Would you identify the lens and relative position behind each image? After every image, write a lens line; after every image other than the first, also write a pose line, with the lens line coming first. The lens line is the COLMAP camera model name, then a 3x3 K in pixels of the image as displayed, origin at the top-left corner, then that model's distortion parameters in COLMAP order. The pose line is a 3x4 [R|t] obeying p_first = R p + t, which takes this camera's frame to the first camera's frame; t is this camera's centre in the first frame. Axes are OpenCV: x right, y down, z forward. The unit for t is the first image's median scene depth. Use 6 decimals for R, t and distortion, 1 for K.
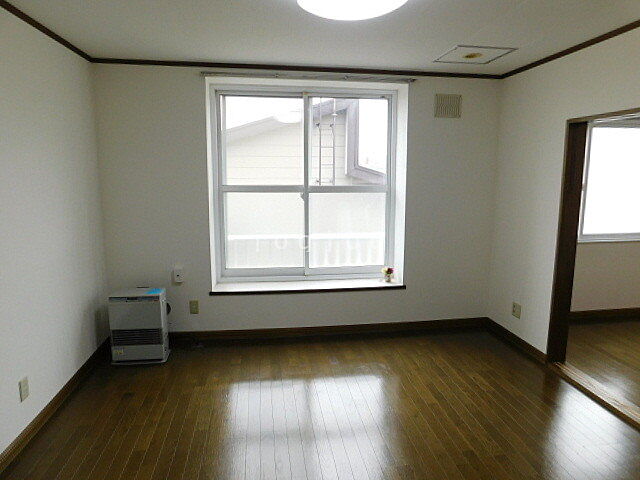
lens RADIAL K [[448.2, 0, 320.0], [0, 448.2, 240.0], [0, 0, 1]] dist [0.043156, 0.001291]
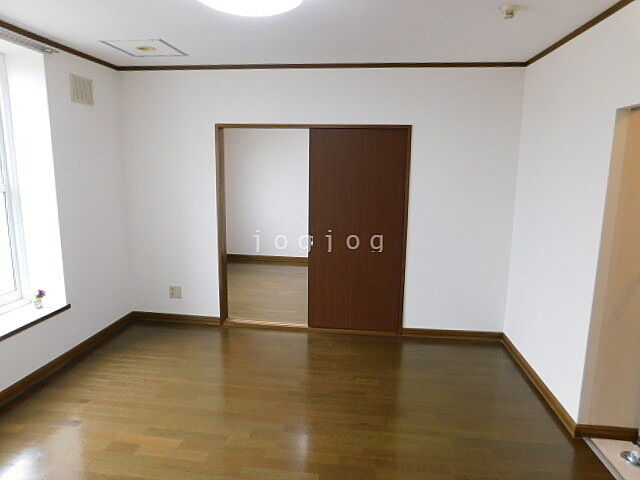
lens RADIAL K [[448.2, 0, 320.0], [0, 448.2, 240.0], [0, 0, 1]] dist [0.043156, 0.001291]
pose [[0.270835, -0.163355, 0.948664, -0.481888], [0.144997, 0.981175, 0.127557, -0.056764], [-0.951643, 0.103007, 0.289423, 0.333572]]
